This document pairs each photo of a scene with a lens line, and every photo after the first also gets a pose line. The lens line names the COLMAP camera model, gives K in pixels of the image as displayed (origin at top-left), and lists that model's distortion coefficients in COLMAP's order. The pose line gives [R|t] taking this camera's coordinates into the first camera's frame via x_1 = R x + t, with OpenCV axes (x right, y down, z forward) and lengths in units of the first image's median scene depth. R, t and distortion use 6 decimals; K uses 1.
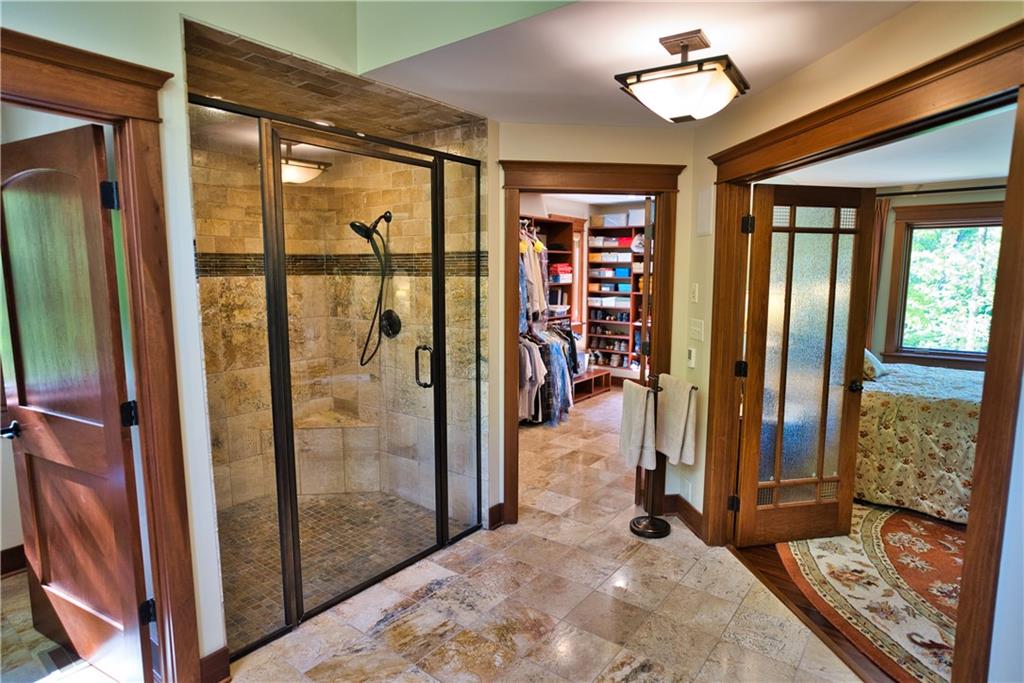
lens RADIAL K [[558.8, 0, 512.4], [0, 558.8, 343.8], [0, 0, 1]] dist [-0.023528, 0.005141]
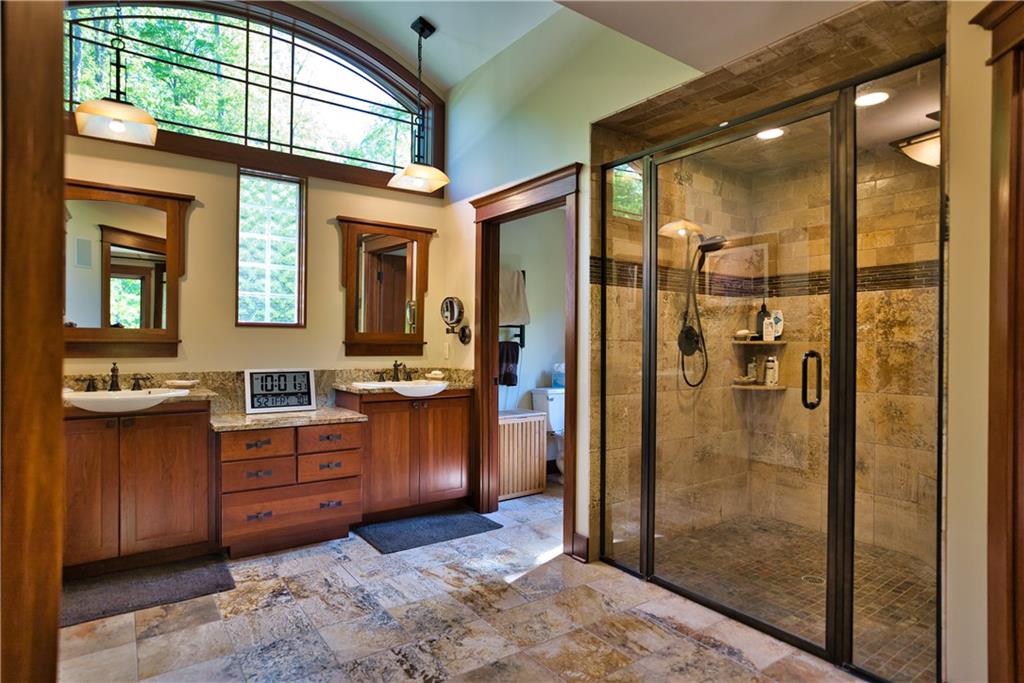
lens RADIAL K [[558.8, 0, 513.0], [0, 558.8, 341.9], [0, 0, 1]] dist [-0.023528, 0.005141]
pose [[-0.287164, -0.007218, -0.957854, 0.635135], [-0.131409, 0.990814, 0.031930, 0.018961], [0.948825, 0.135040, -0.285475, 0.805153]]
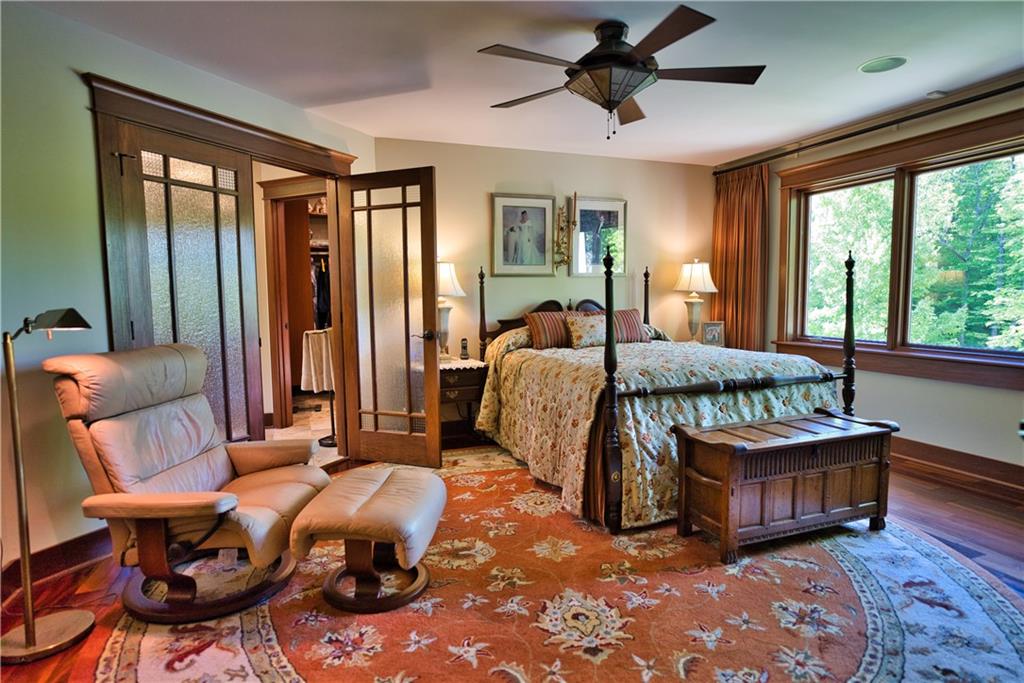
lens RADIAL K [[558.8, 0, 510.1], [0, 558.8, 342.7], [0, 0, 1]] dist [-0.023528, 0.005141]
pose [[0.847952, 0.035808, -0.528863, 1.432267], [-0.054224, 0.998341, -0.019346, 0.108231], [0.527293, 0.045081, 0.848487, 0.096545]]
